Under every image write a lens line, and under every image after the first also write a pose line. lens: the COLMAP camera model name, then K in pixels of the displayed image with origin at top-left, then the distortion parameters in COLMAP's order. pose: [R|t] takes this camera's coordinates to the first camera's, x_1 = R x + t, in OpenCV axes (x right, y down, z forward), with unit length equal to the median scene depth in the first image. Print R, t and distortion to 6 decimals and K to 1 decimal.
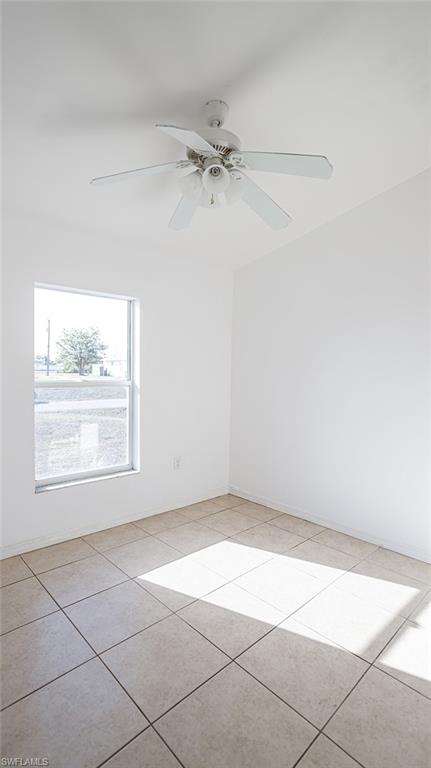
lens RADIAL K [[374.2, 0, 215.8], [0, 374.2, 382.5], [0, 0, 1]] dist [-0.043936, 0.020939]
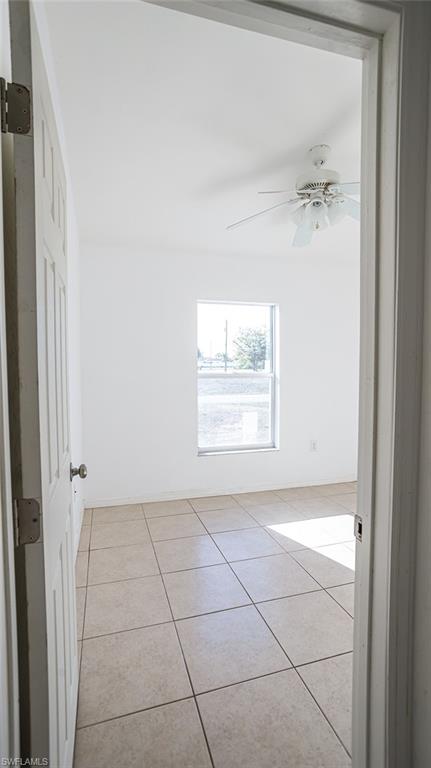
lens RADIAL K [[374.2, 0, 215.3], [0, 374.2, 383.5], [0, 0, 1]] dist [-0.043936, 0.020939]
pose [[0.898602, 0.007600, -0.438699, 0.132710], [-0.001289, 0.999891, 0.014680, 0.011488], [0.438763, -0.012626, 0.898514, -0.155992]]
